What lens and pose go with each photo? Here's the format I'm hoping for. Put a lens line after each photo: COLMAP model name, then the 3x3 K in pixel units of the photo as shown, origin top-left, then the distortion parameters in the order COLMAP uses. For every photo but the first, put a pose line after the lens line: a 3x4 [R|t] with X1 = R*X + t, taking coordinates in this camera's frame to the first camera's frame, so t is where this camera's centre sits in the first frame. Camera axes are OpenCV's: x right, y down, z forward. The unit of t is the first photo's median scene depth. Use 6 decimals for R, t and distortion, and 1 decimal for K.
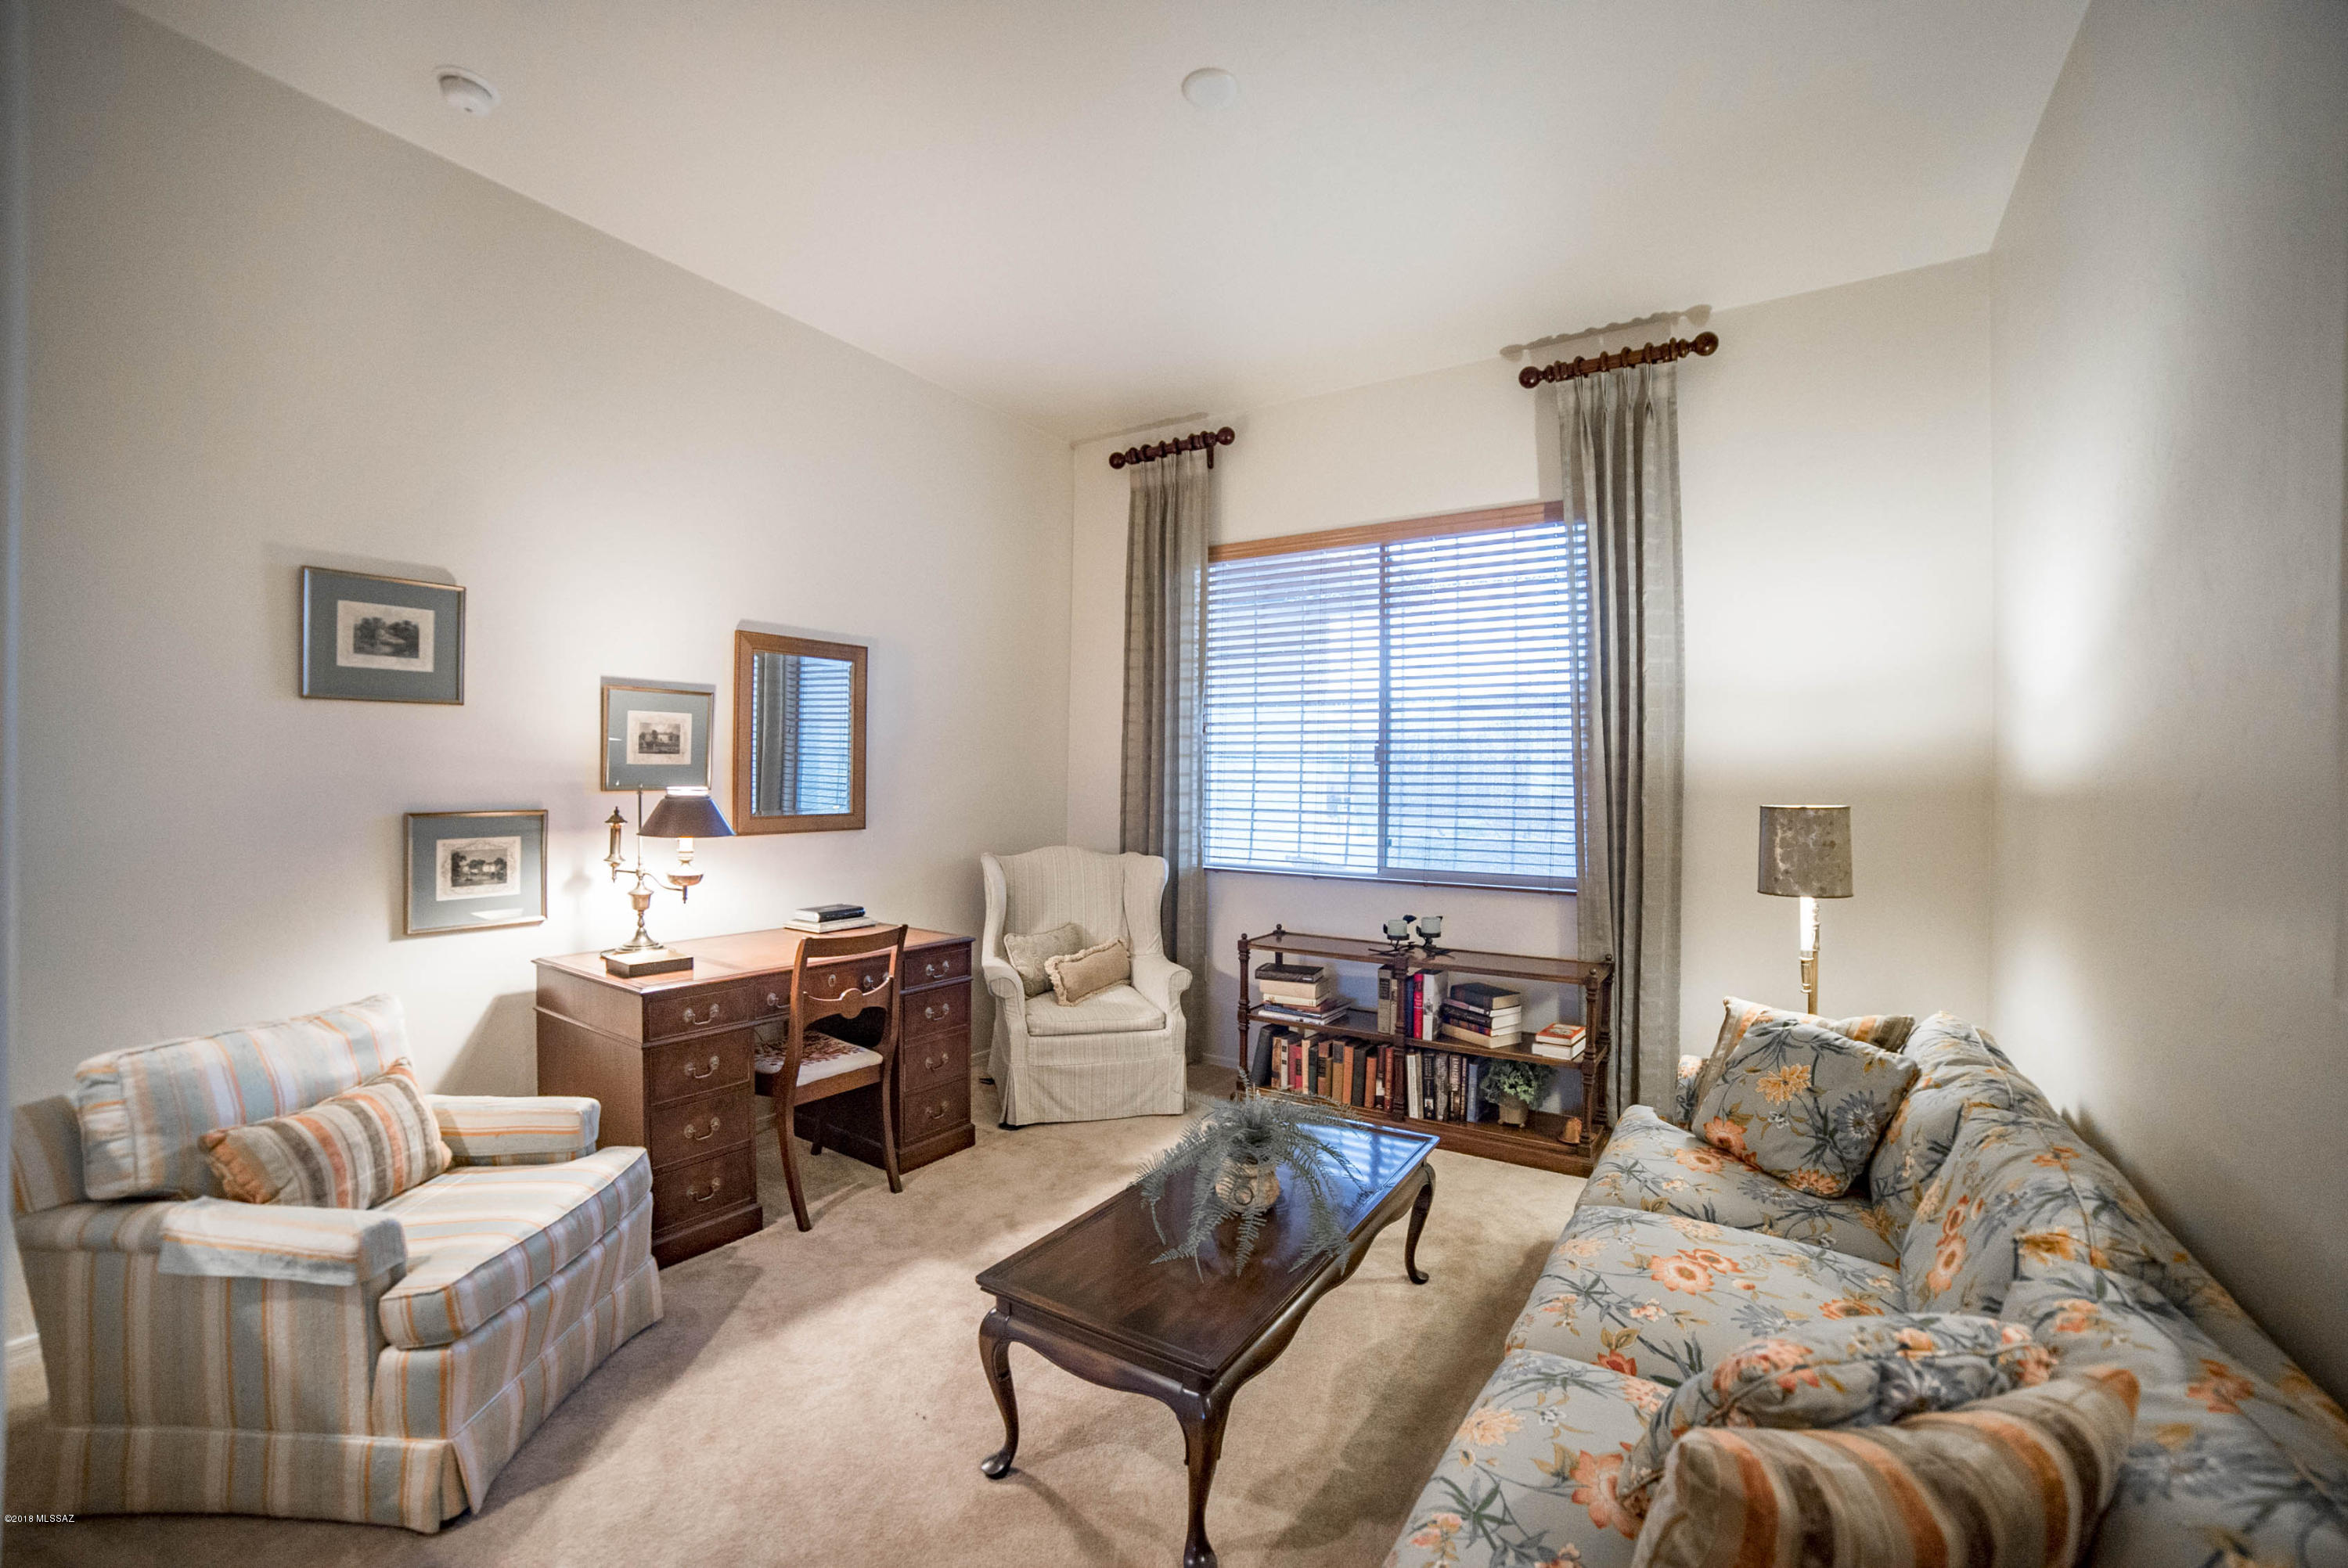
lens RADIAL K [[978.8, 0, 1166.3], [0, 978.8, 787.1], [0, 0, 1]] dist [-0.113974, 0.042818]
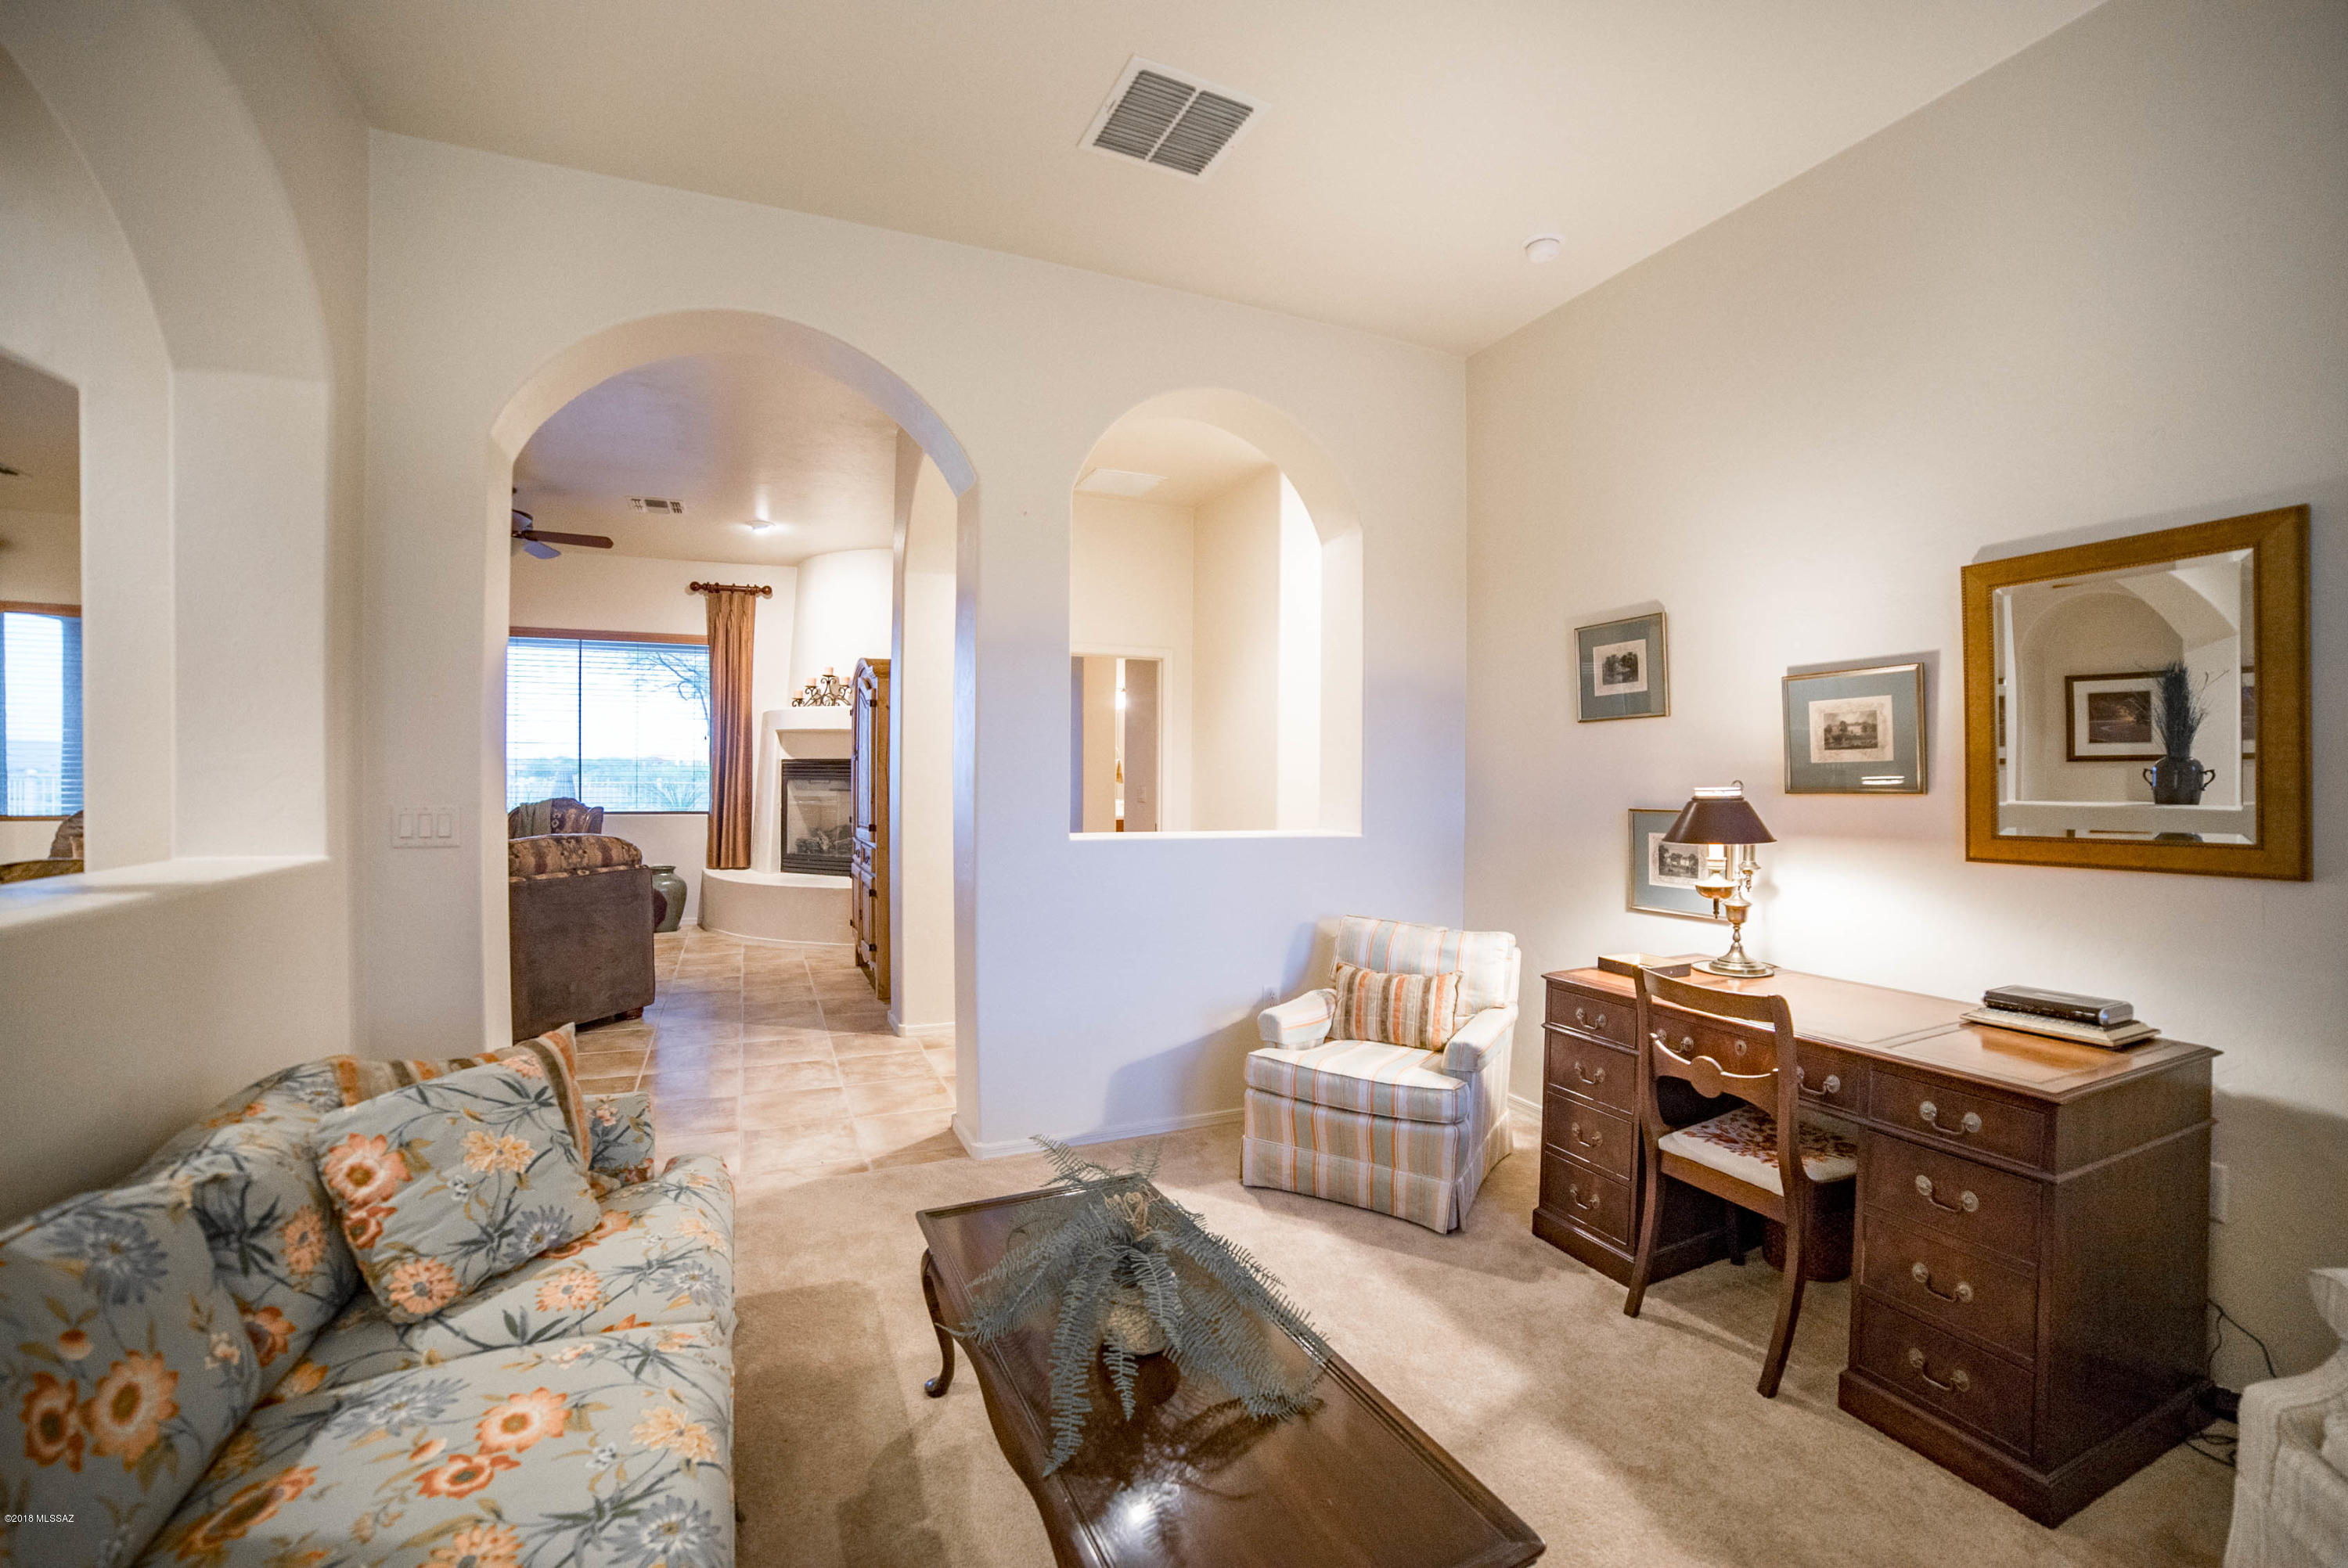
lens RADIAL K [[973.6, 0, 1167.6], [0, 973.6, 786.6], [0, 0, 1]] dist [-0.102703, 0.034264]
pose [[-0.543194, -0.008432, -0.839565, 0.521803], [-0.017416, 0.999848, 0.001227, 0.007203], [0.839427, 0.015288, -0.543258, 1.068303]]
